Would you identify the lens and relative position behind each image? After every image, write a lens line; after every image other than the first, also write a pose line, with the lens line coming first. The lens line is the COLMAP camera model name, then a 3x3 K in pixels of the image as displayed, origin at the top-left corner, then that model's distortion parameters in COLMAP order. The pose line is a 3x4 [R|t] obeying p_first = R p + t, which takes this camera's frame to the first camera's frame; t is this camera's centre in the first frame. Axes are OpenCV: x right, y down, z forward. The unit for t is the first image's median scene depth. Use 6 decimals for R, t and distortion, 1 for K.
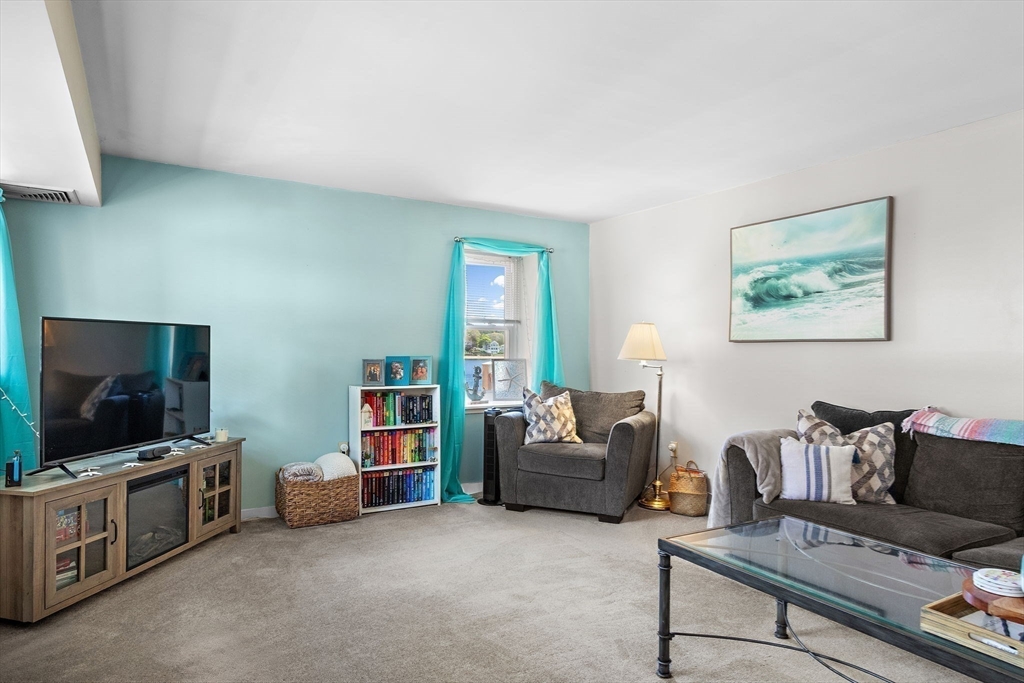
lens RADIAL K [[611.7, 0, 512.7], [0, 611.7, 353.4], [0, 0, 1]] dist [0.002190, 0.001183]
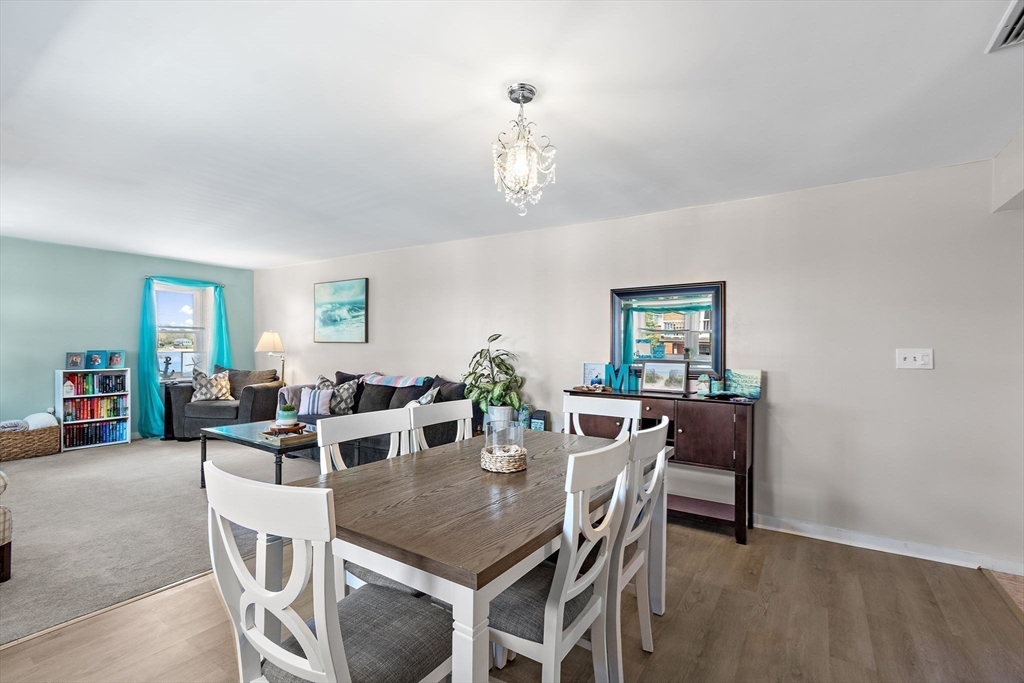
lens RADIAL K [[467.9, 0, 512.0], [0, 467.9, 341.5], [0, 0, 1]] dist [0.000185, -0.000032]
pose [[0.905771, 0.004499, 0.423744, 0.274328], [-0.000408, 0.999952, -0.009746, -0.007041], [-0.423767, 0.008655, 0.905730, -0.553816]]
